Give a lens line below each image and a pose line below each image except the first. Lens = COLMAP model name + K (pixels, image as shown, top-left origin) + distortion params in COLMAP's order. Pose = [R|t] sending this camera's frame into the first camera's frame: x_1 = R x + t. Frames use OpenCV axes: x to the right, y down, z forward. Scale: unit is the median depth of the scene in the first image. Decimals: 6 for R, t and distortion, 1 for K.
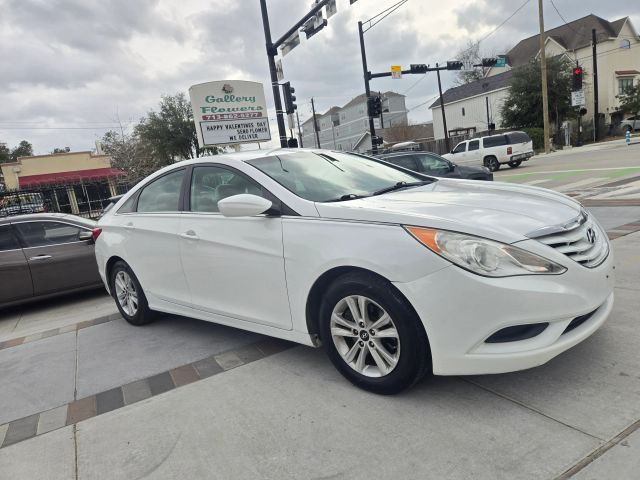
lens RADIAL K [[433.4, 0, 317.0], [0, 433.4, 249.1], [0, 0, 1]] dist [0.060995, -0.053990]
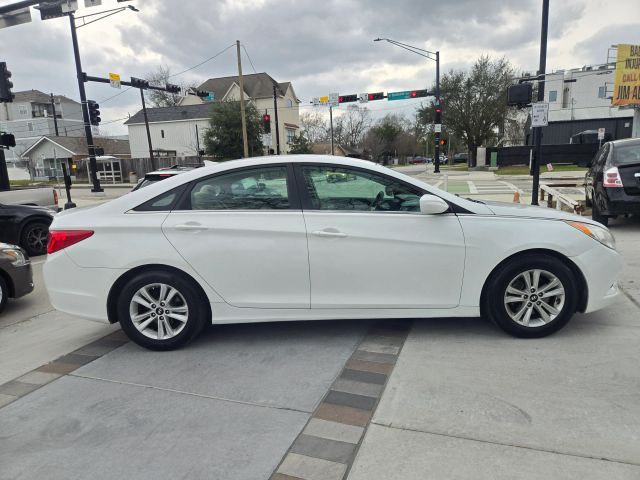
lens RADIAL K [[435.9, 0, 316.0], [0, 435.9, 249.3], [0, 0, 1]] dist [0.062346, -0.055031]
pose [[0.747551, -0.013808, 0.664060, -0.132440], [0.048149, 0.998280, -0.033446, 0.005165], [-0.662456, 0.056976, 0.746930, 0.036808]]
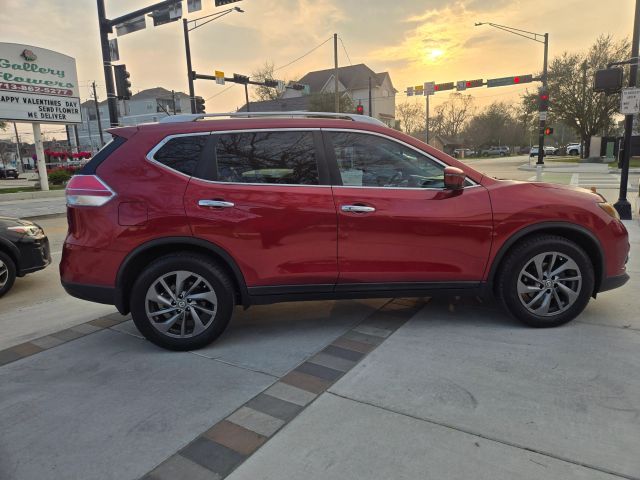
lens RADIAL K [[435.1, 0, 320.0], [0, 435.1, 240.0], [0, 0, 1]] dist [0.063787, -0.057931]
pose [[0.870035, 0.022922, 0.492458, -0.113407], [-0.005749, 0.999322, -0.036359, 0.007946], [-0.492957, 0.028803, 0.869577, 0.009838]]
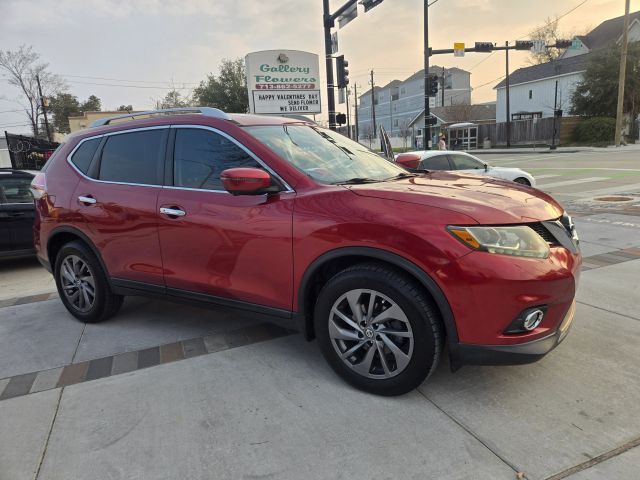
lens RADIAL K [[435.1, 0, 320.0], [0, 435.1, 240.0], [0, 0, 1]] dist [0.063787, -0.057931]
pose [[0.990436, 0.096559, -0.098557, 0.016211], [-0.092368, 0.994650, 0.046253, -0.008029], [0.102496, -0.036707, 0.994056, -0.001521]]
